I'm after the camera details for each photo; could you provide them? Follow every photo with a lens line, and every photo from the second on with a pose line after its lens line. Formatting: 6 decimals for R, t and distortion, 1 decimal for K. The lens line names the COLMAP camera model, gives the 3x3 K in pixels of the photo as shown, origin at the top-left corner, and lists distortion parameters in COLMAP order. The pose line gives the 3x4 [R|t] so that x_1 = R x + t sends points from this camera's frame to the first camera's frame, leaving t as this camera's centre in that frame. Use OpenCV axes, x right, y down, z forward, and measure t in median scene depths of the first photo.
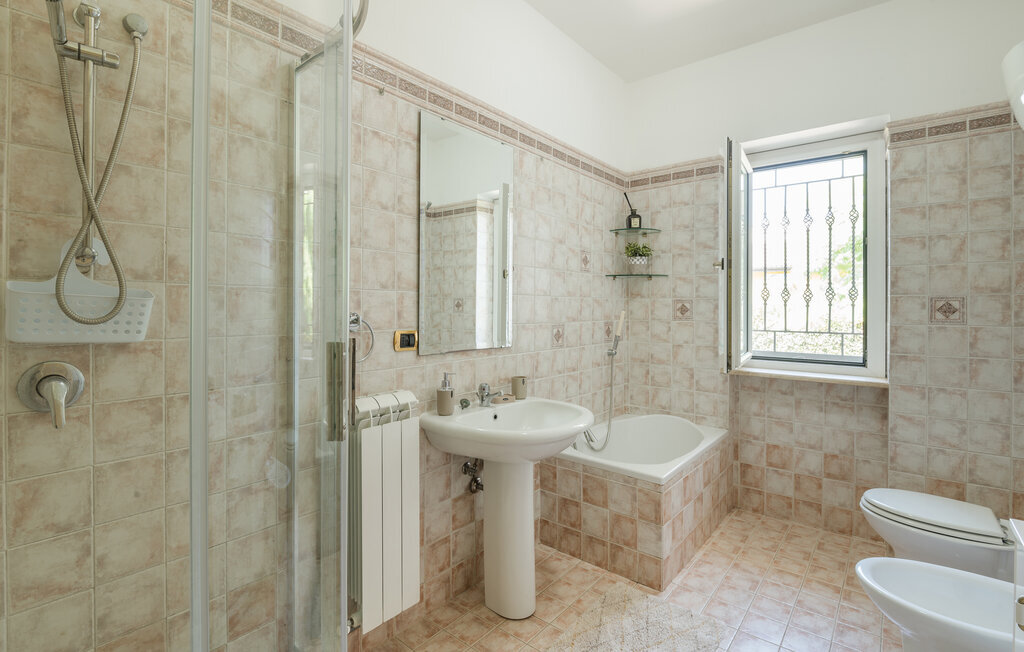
lens RADIAL K [[465.9, 0, 510.8], [0, 465.9, 304.1], [0, 0, 1]] dist [0.003608, -0.007298]
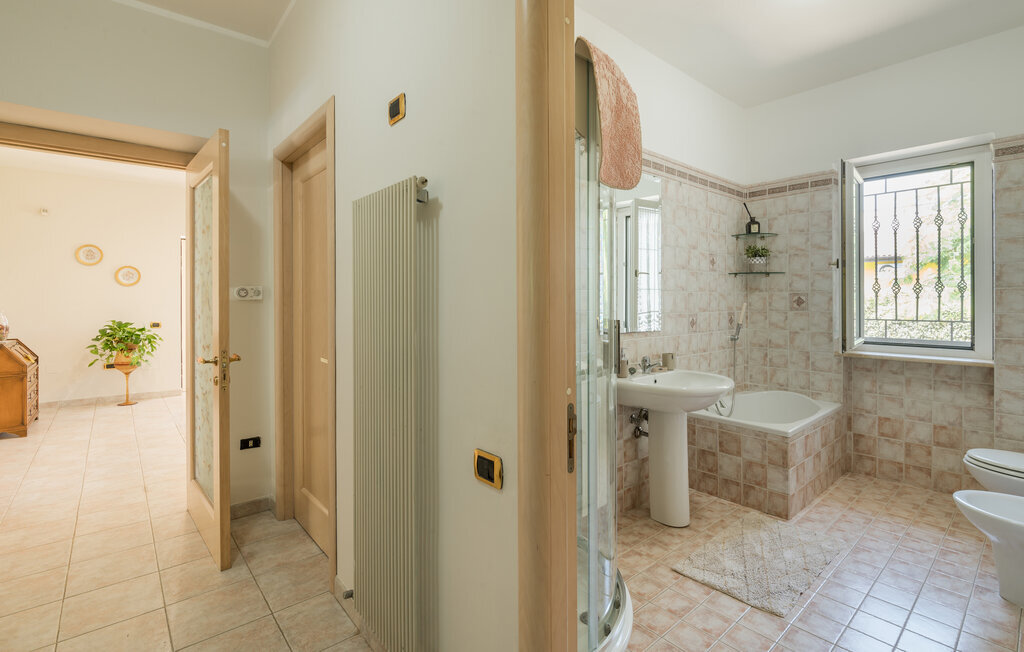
lens RADIAL K [[465.9, 0, 510.8], [0, 465.9, 304.1], [0, 0, 1]] dist [0.003608, -0.007298]
pose [[0.986473, -0.007692, -0.163743, -0.180764], [0.009073, 0.999929, 0.007691, 0.002616], [0.163672, -0.009072, 0.986473, -0.323873]]
